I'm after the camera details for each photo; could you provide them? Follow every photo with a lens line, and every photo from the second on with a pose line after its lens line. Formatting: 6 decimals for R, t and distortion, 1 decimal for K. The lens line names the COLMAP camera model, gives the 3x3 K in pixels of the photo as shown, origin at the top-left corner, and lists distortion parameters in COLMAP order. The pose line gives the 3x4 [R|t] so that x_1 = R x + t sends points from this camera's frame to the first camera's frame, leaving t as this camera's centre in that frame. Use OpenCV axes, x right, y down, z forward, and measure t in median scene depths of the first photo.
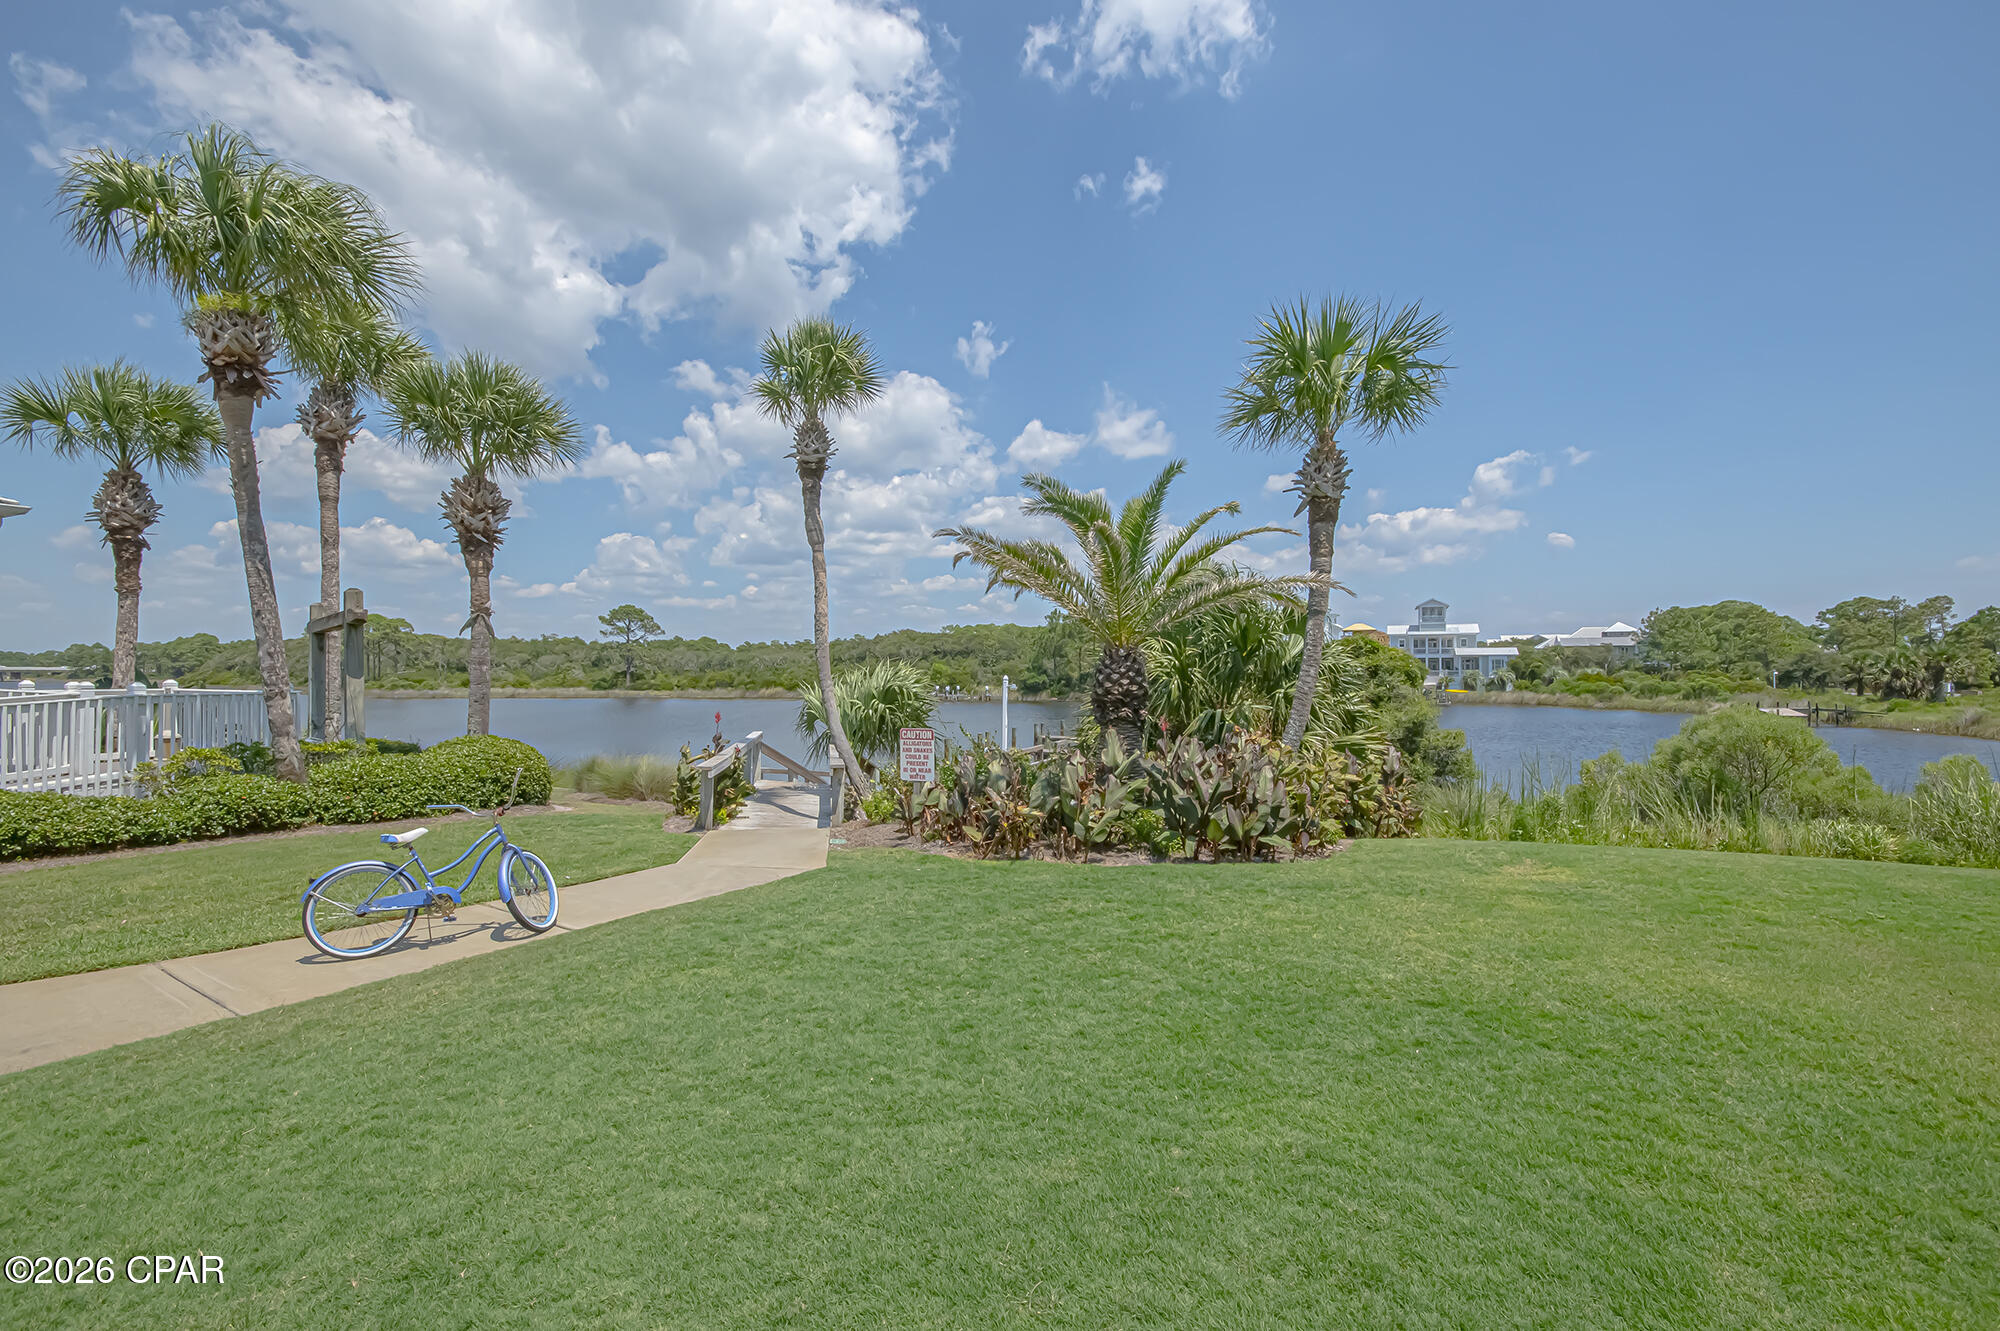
lens RADIAL K [[880.1, 0, 1006.5], [0, 880.1, 664.8], [0, 0, 1]] dist [0.000442, -0.001016]
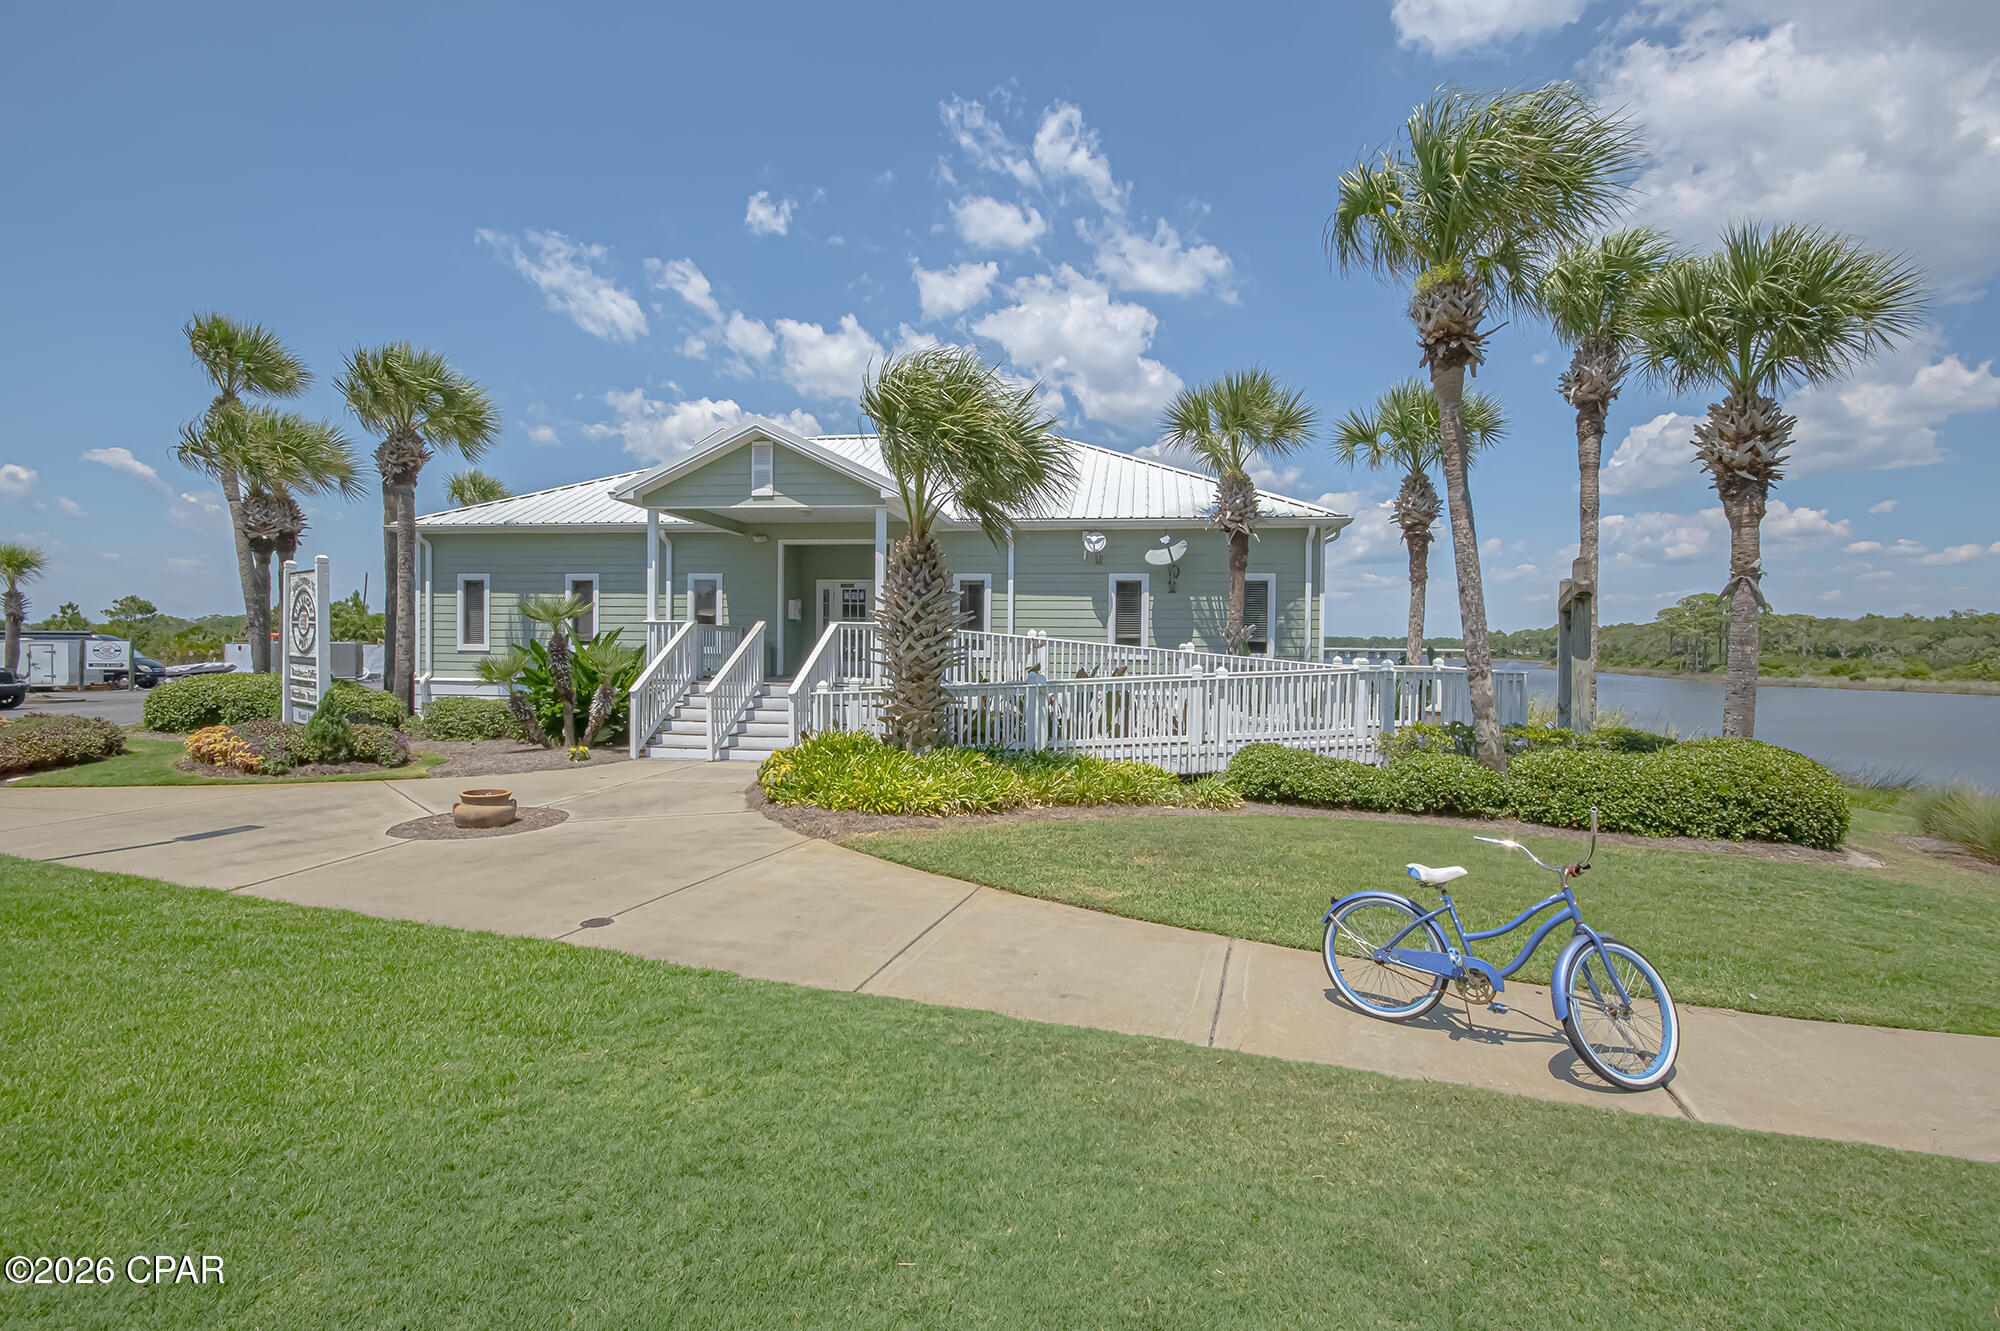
lens RADIAL K [[874.5, 0, 1010.8], [0, 874.5, 663.5], [0, 0, 1]] dist [0.014479, -0.015489]
pose [[0.255609, 0.021358, -0.966544, -0.036365], [-0.005041, 0.999772, 0.020759, 0.003945], [0.966767, -0.000434, 0.255658, 0.227021]]
